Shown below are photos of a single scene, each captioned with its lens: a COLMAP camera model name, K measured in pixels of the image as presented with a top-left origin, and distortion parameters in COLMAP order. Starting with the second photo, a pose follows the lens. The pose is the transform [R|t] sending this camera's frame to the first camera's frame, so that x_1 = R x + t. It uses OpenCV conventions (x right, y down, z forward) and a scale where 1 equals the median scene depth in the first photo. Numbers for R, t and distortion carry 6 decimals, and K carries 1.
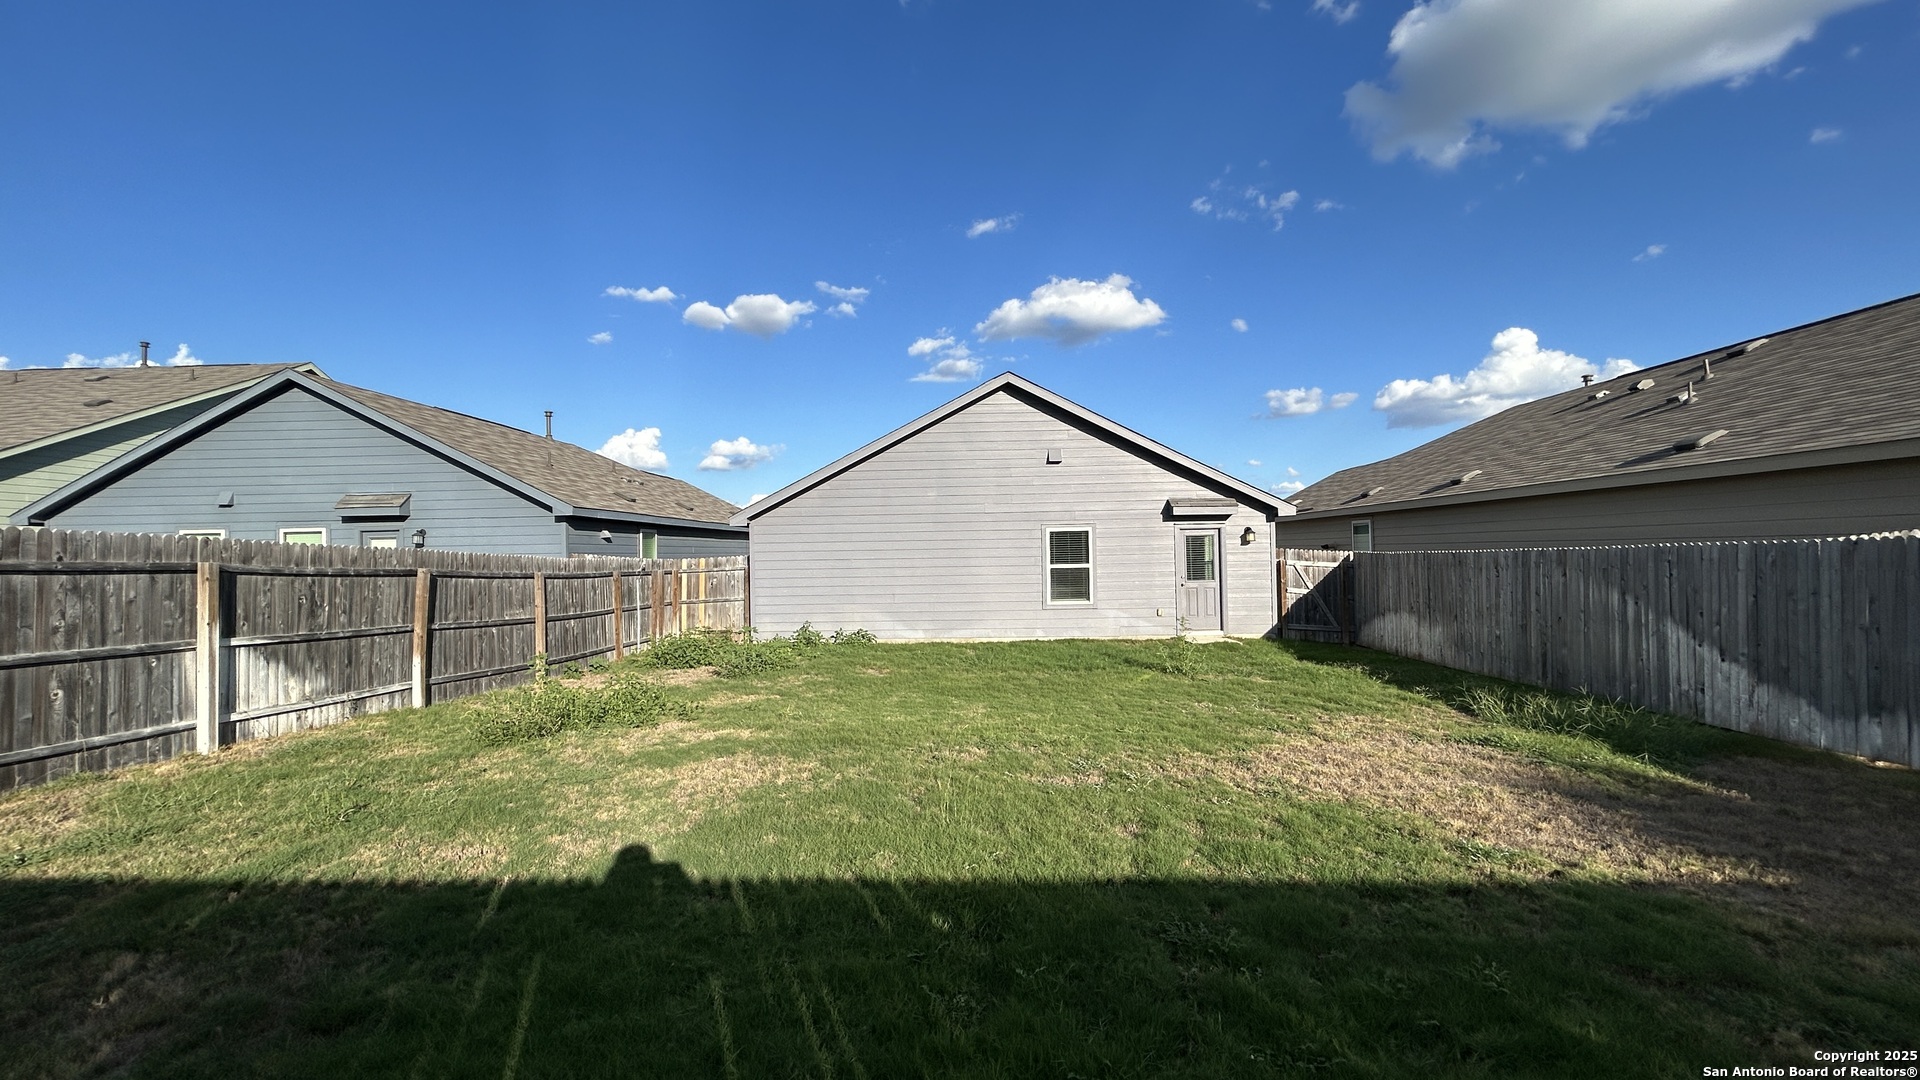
lens RADIAL K [[771.7, 0, 959.9], [0, 771.7, 558.1], [0, 0, 1]] dist [0.008140, -0.001038]
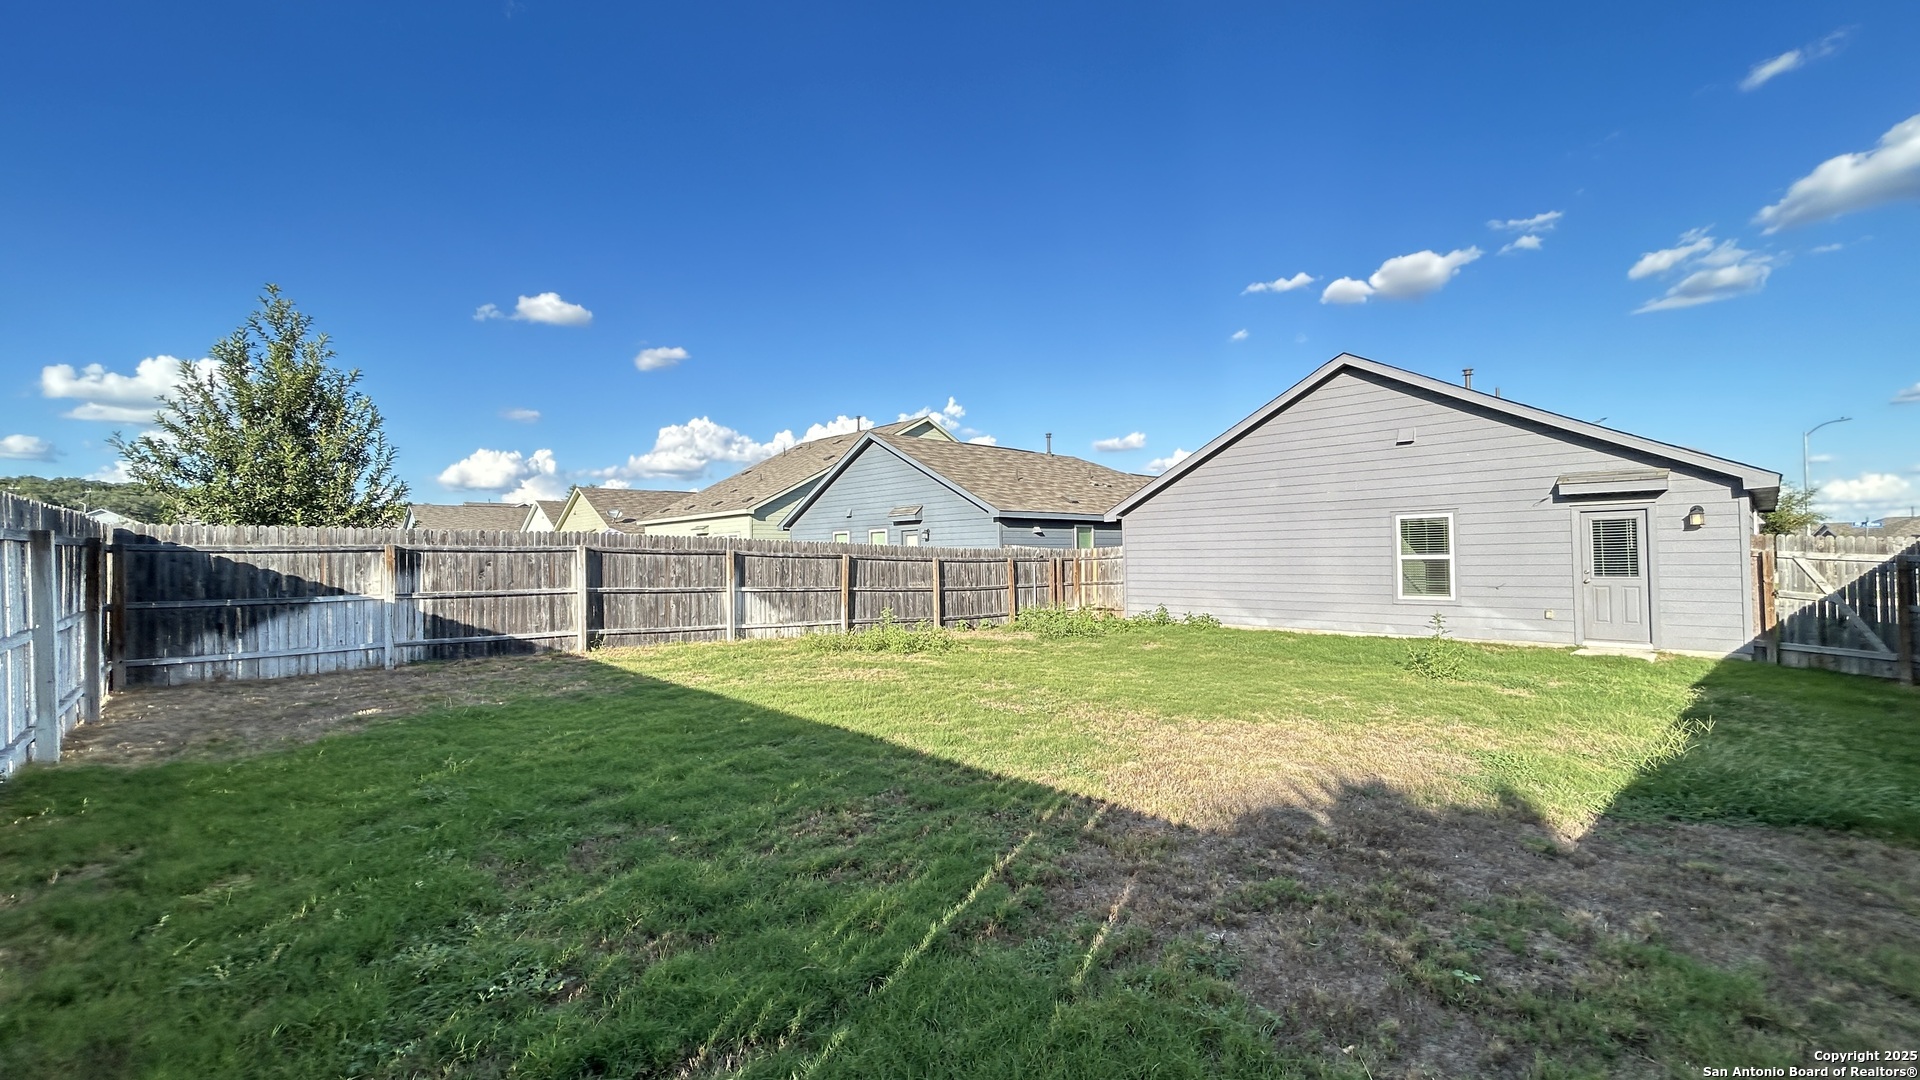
lens RADIAL K [[771.7, 0, 959.7], [0, 771.7, 533.3], [0, 0, 1]] dist [0.008140, -0.001038]
pose [[0.705336, -0.013546, -0.708744, 0.396797], [0.000361, 0.999824, -0.018750, -0.000477], [0.708874, 0.012969, 0.705216, -0.013988]]
